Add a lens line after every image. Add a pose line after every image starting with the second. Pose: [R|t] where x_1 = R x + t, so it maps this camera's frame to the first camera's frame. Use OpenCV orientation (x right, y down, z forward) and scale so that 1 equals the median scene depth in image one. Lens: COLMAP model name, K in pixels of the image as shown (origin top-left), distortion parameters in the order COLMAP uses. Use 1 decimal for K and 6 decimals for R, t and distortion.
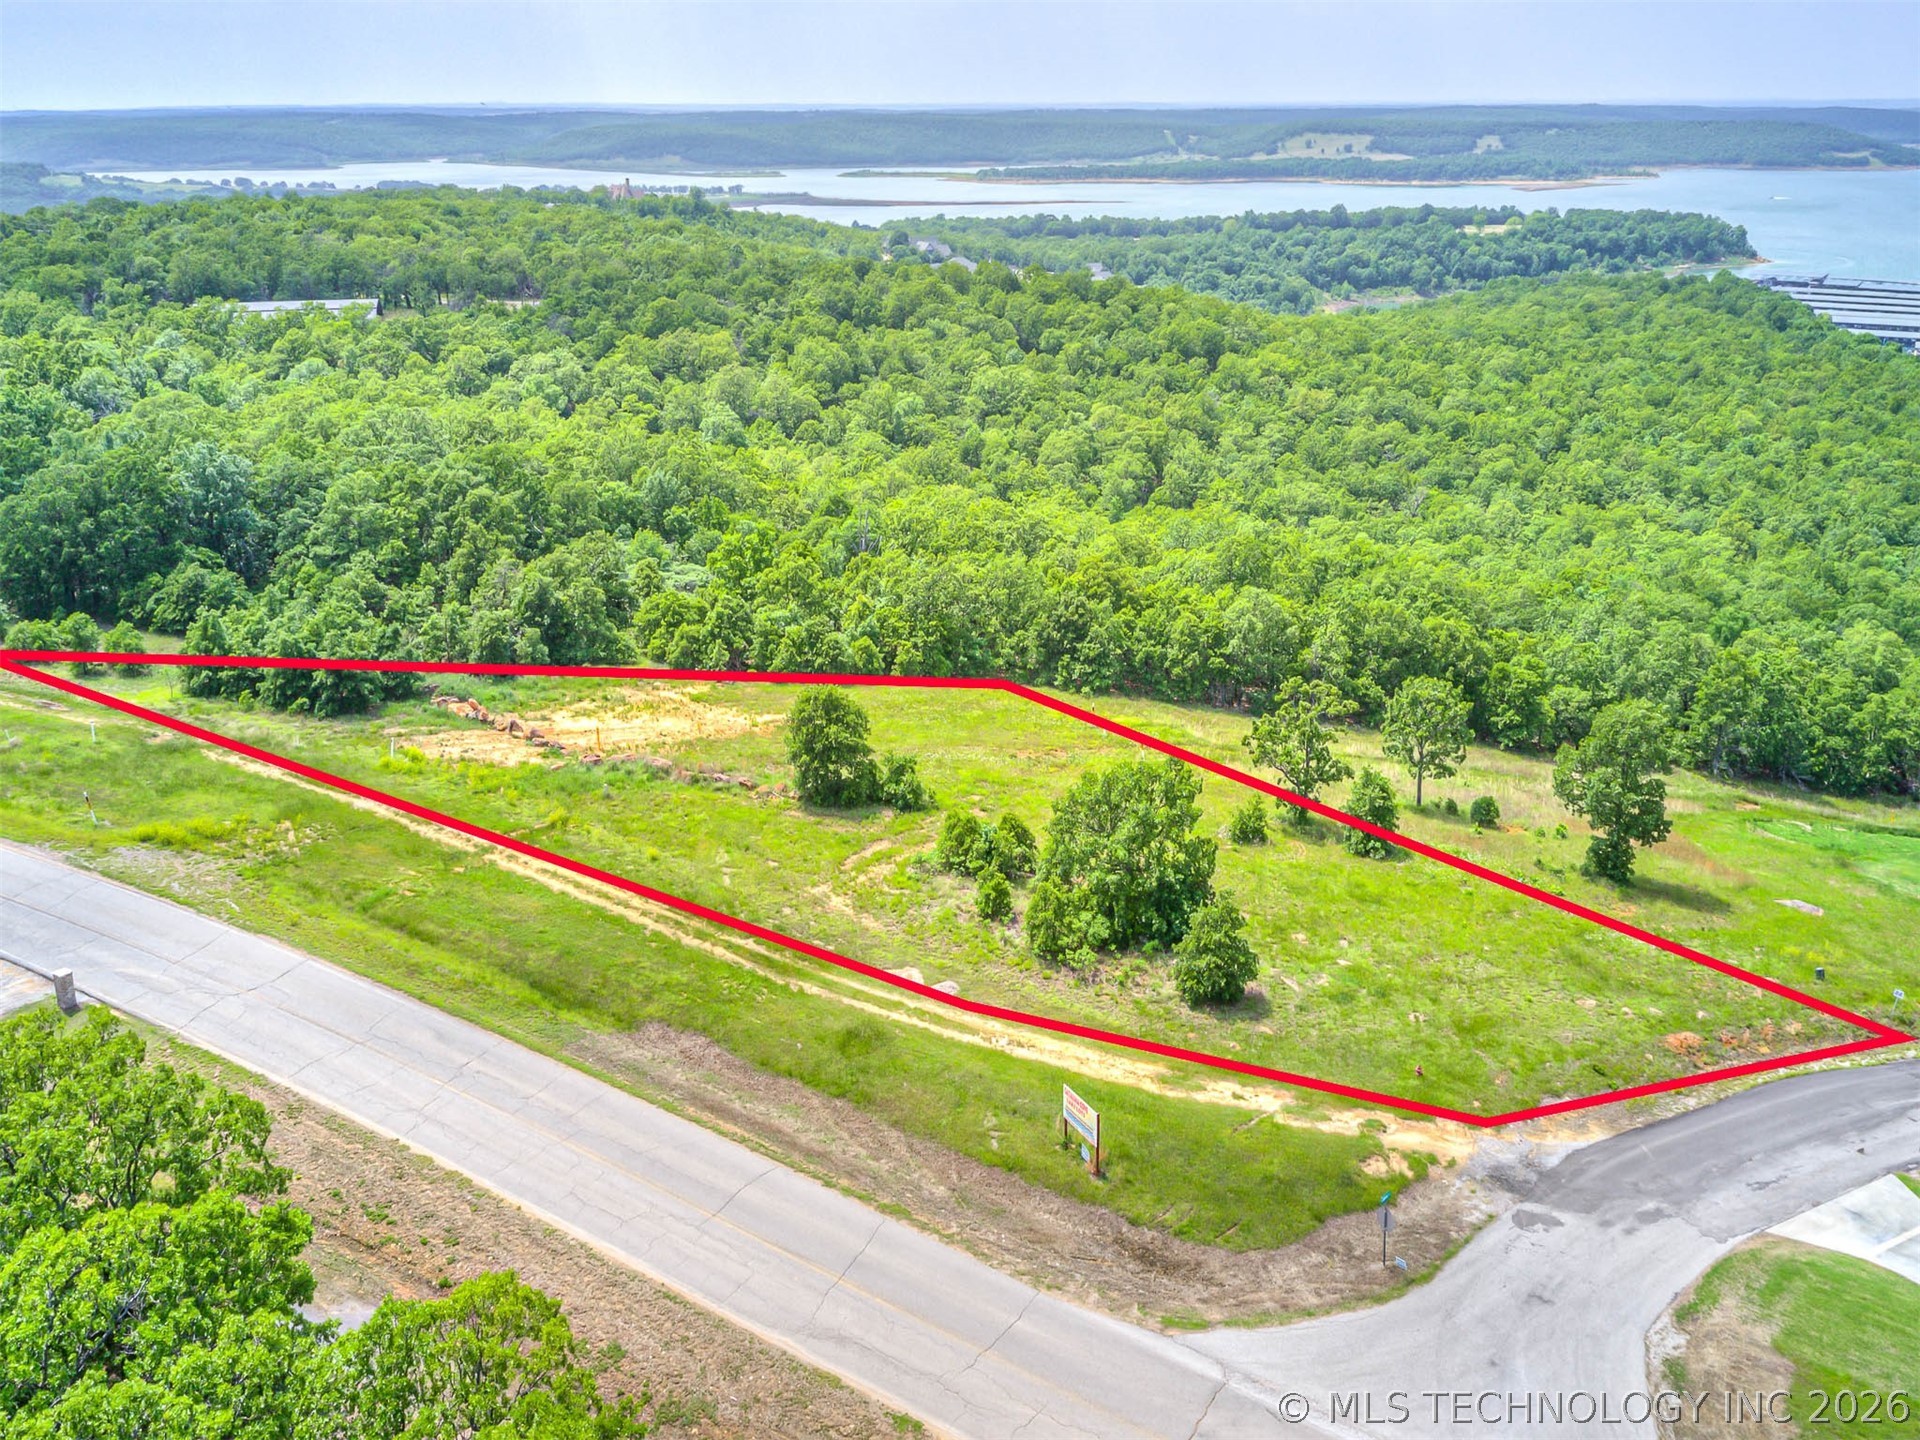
lens RADIAL K [[1540.8, 0, 959.5], [0, 1540.8, 1109.0], [0, 0, 1]] dist [0.026176, -0.022755]
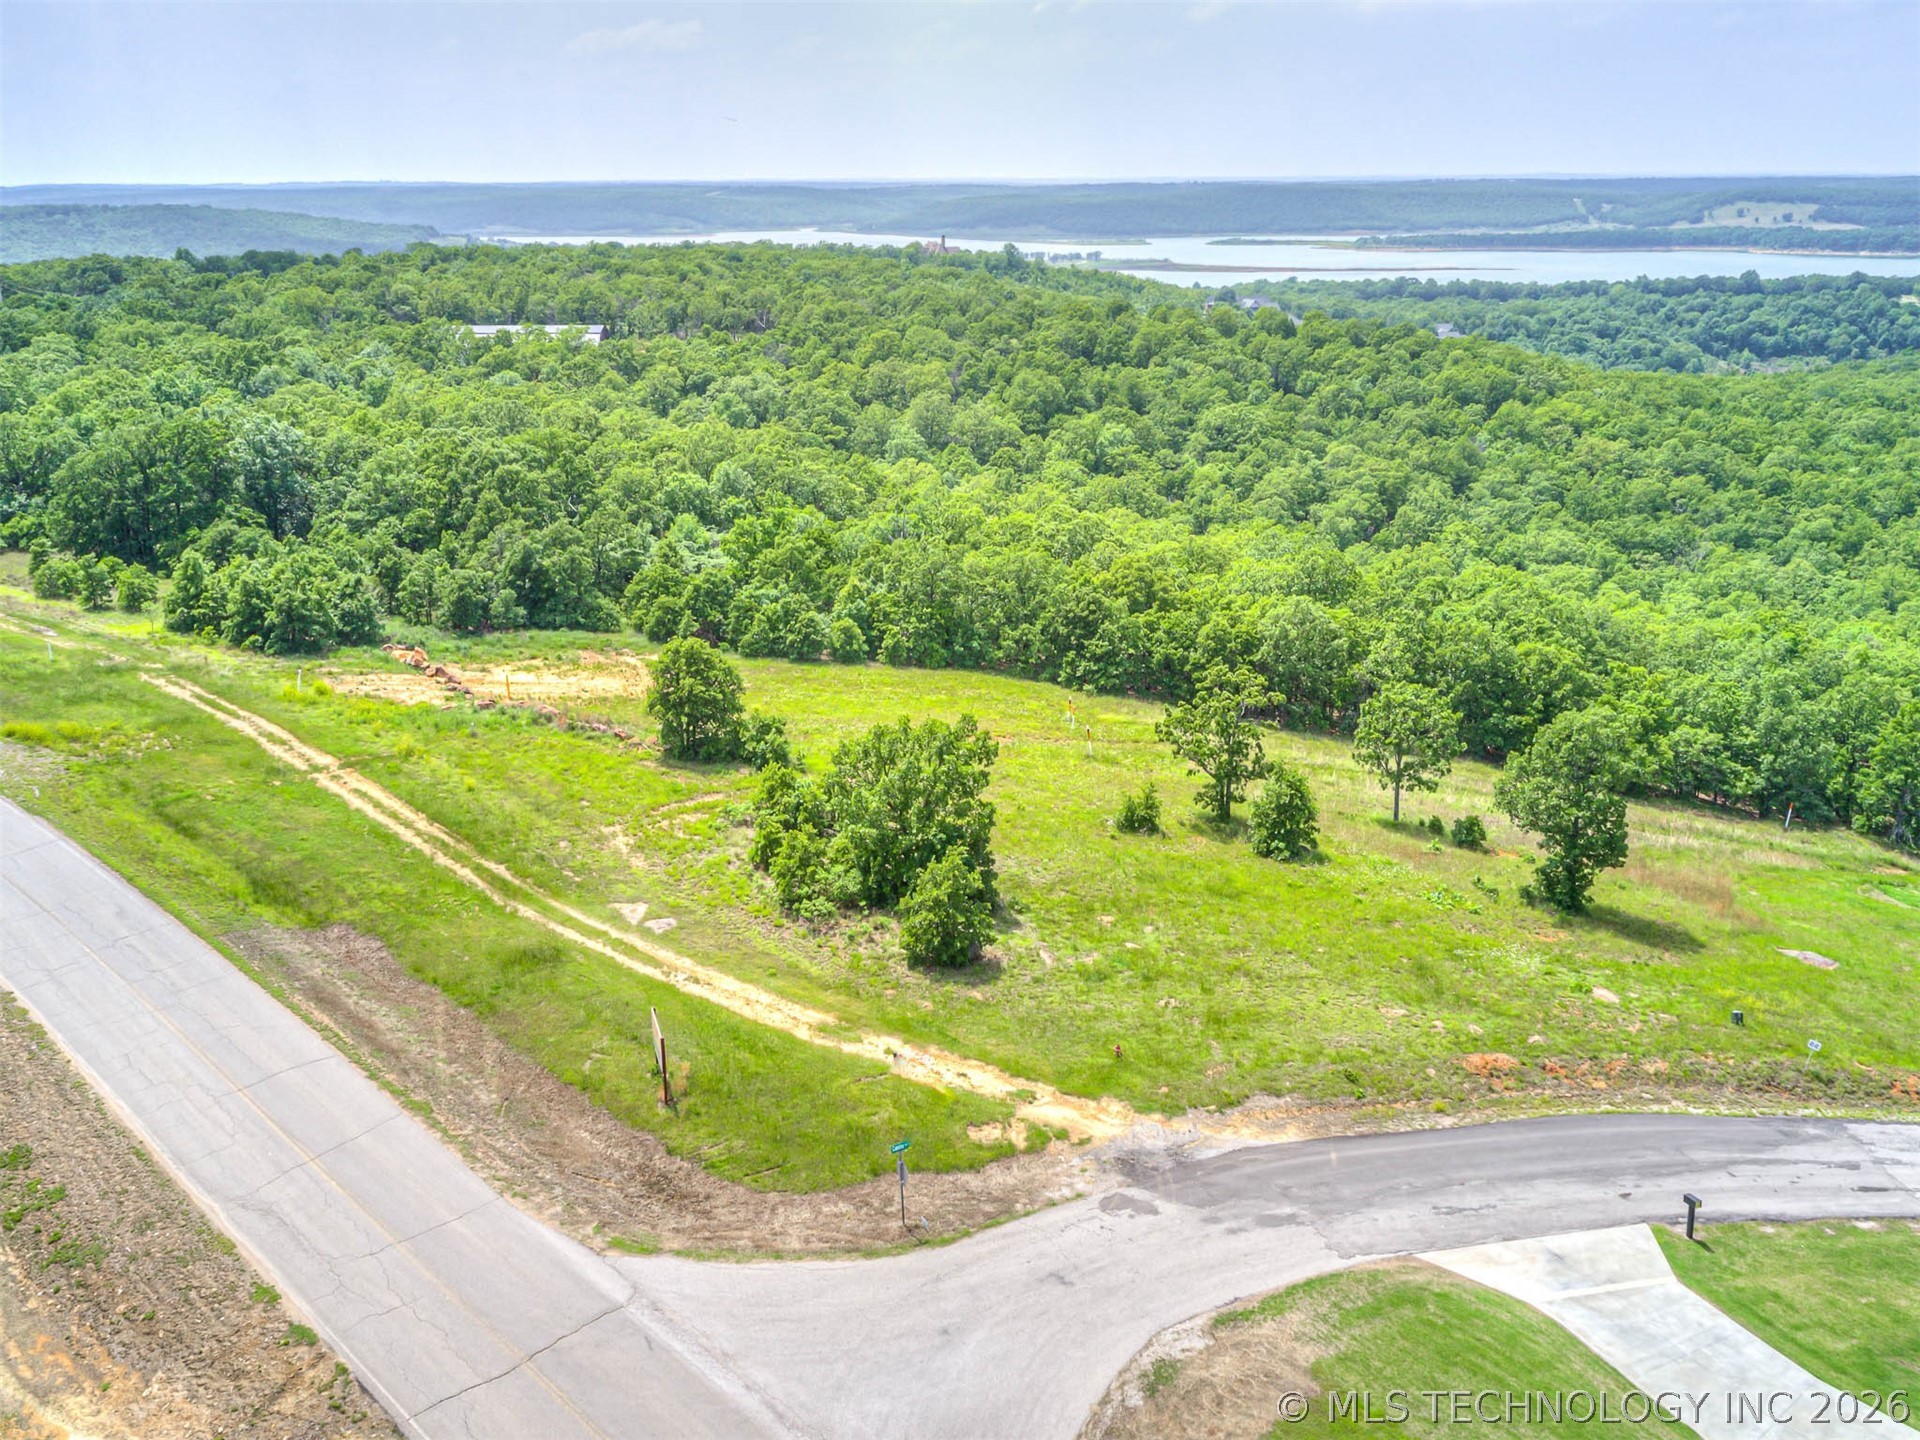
lens RADIAL K [[1540.8, 0, 959.5], [0, 1540.8, 1109.0], [0, 0, 1]] dist [0.026176, -0.022755]
pose [[0.973809, 0.103697, -0.202345, 0.214673], [-0.111248, 0.993445, -0.026274, 0.023947], [0.198294, 0.048097, 0.978962, 0.046819]]
